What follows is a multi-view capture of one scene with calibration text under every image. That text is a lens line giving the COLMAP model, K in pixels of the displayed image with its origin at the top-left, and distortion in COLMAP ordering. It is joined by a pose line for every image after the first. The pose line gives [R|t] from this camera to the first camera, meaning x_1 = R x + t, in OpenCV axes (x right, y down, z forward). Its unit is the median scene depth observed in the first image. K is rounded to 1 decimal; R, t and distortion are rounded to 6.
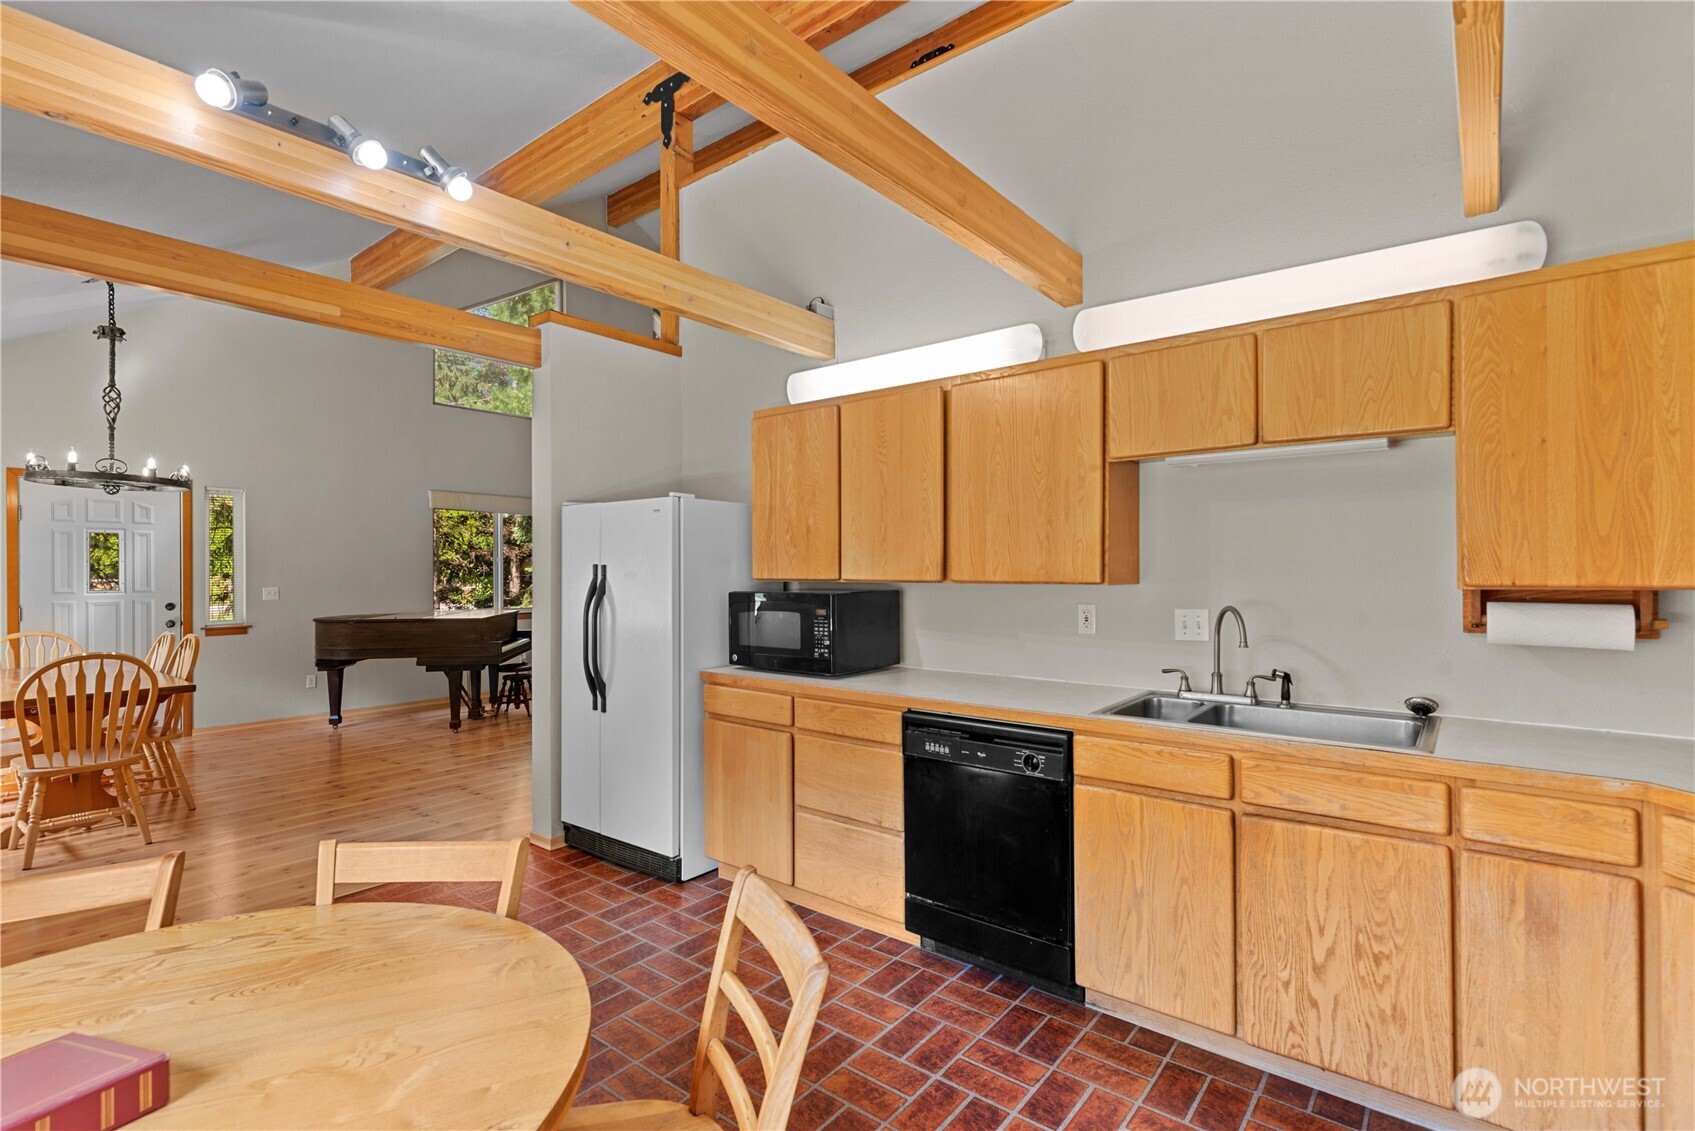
lens RADIAL K [[784.0, 0, 849.9], [0, 784.0, 581.5], [0, 0, 1]] dist [0.000852, 0.000292]
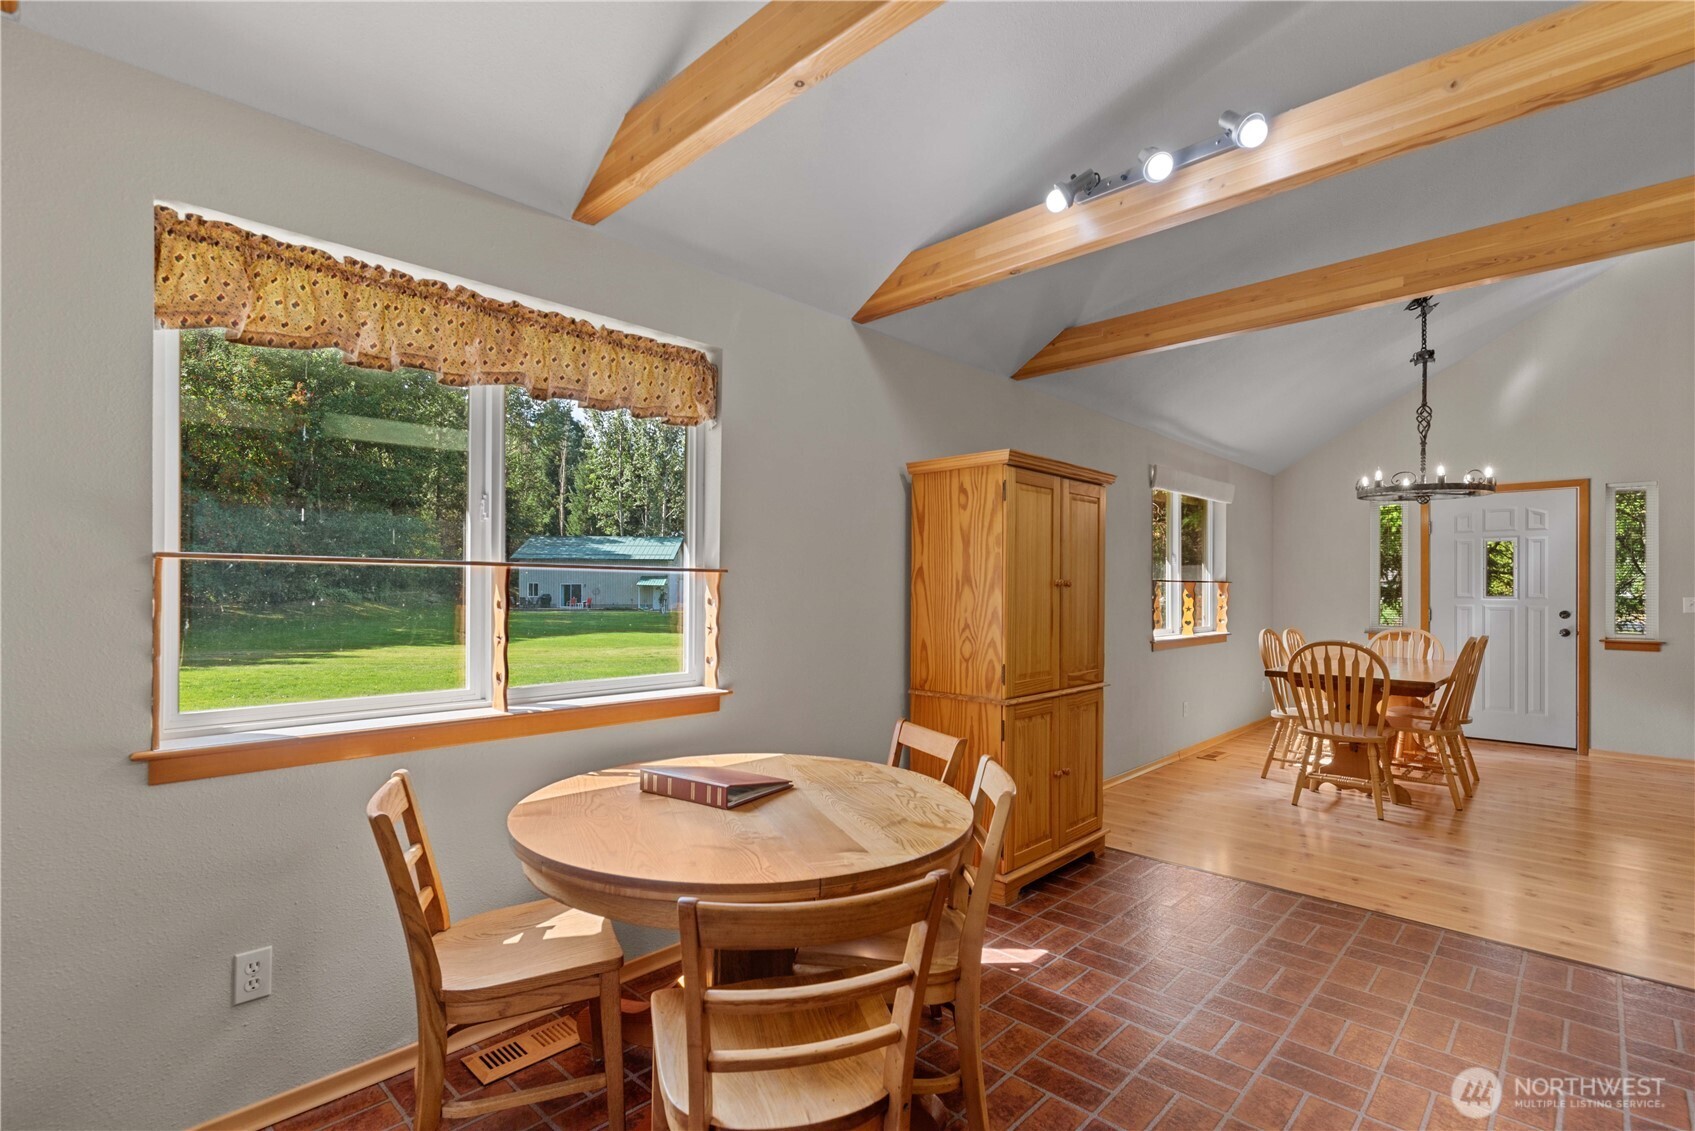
lens RADIAL K [[784.0, 0, 849.9], [0, 784.0, 581.5], [0, 0, 1]] dist [0.000852, 0.000292]
pose [[-0.095216, -0.009640, -0.995410, 0.226546], [-0.018010, 0.999806, -0.007960, 0.020661], [0.995294, 0.017169, -0.095371, 0.309193]]
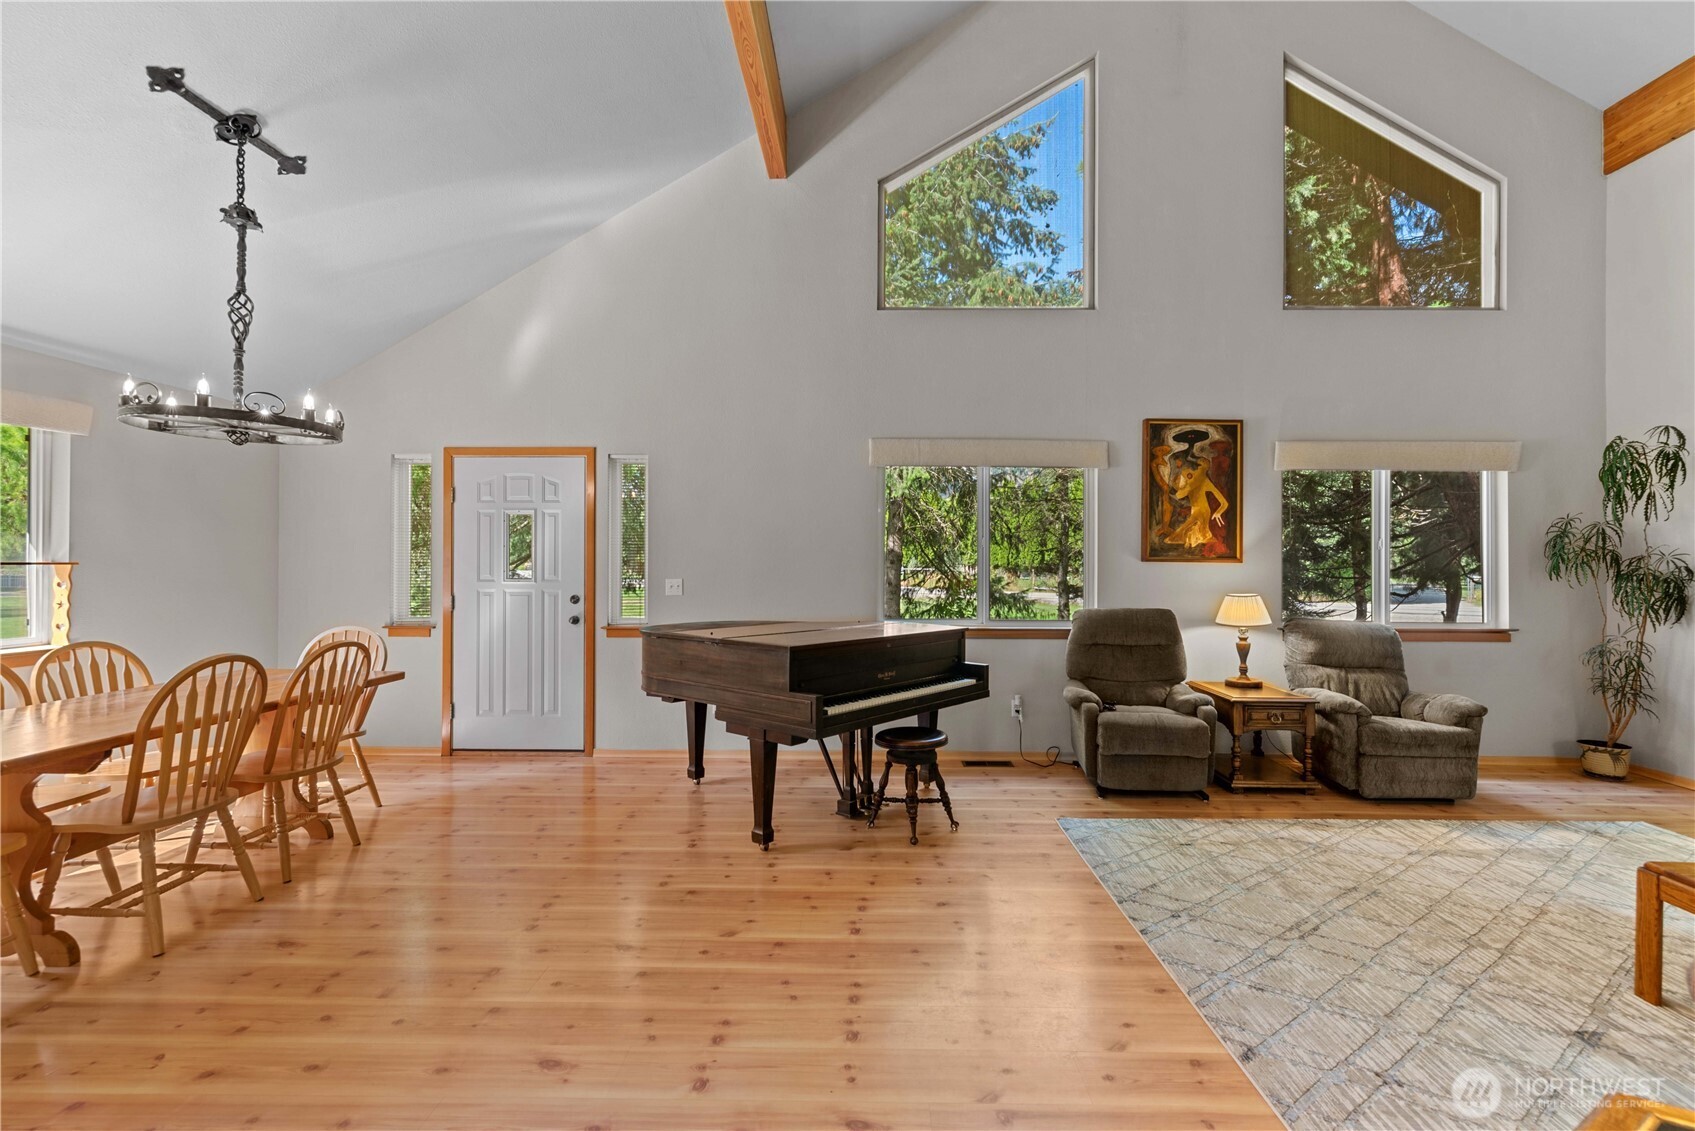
lens RADIAL K [[749.5, 0, 847.5], [0, 749.5, 565.5], [0, 0, 1]] dist [-0.002402, -0.000607]
pose [[0.600307, 0.002628, -0.799766, -0.066404], [-0.013058, 0.999894, -0.006515, -0.004133], [0.799663, 0.014354, 0.600277, 1.027779]]
